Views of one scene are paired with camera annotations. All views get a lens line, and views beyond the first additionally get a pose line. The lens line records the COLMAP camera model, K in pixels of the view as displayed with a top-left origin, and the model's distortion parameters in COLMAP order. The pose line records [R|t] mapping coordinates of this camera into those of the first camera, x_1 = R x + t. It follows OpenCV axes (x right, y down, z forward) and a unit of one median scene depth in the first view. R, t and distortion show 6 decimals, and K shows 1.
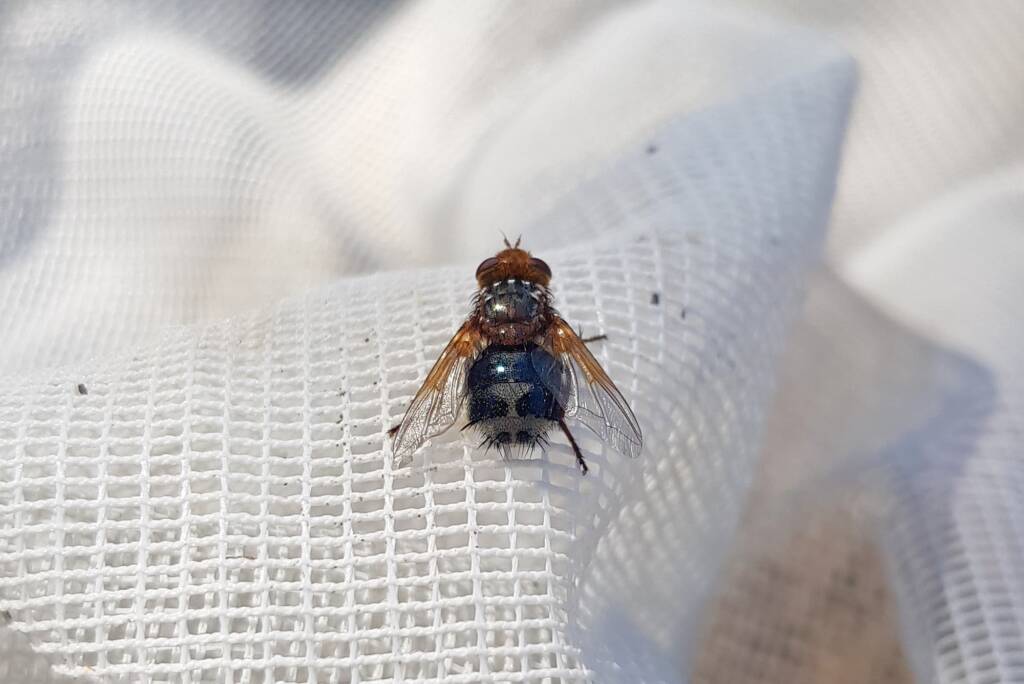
lens RADIAL K [[2709.8, 0, 498.5], [0, 2709.8, 338.3], [0, 0, 1]] dist [0.157236, 0.000000]
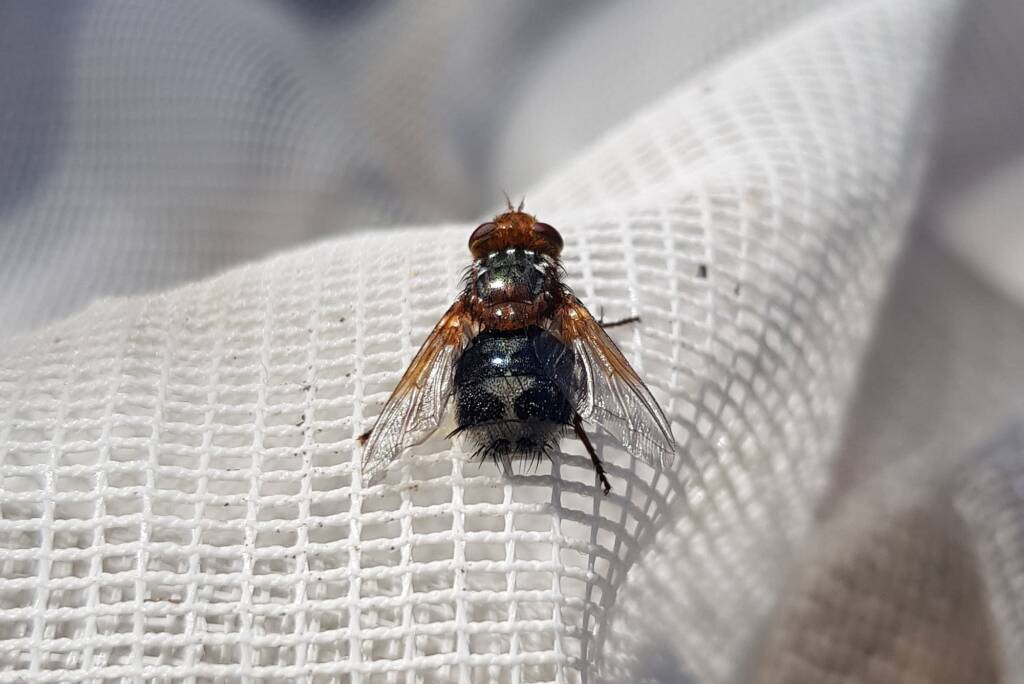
lens RADIAL K [[2709.8, 0, 530.5], [0, 2709.8, 327.1], [0, 0, 1]] dist [0.157236, 0.000000]
pose [[0.999729, 0.010269, -0.020906, 0.025123], [-0.009973, 0.999849, 0.014198, -0.009605], [0.021048, -0.013986, 0.999681, 0.203000]]
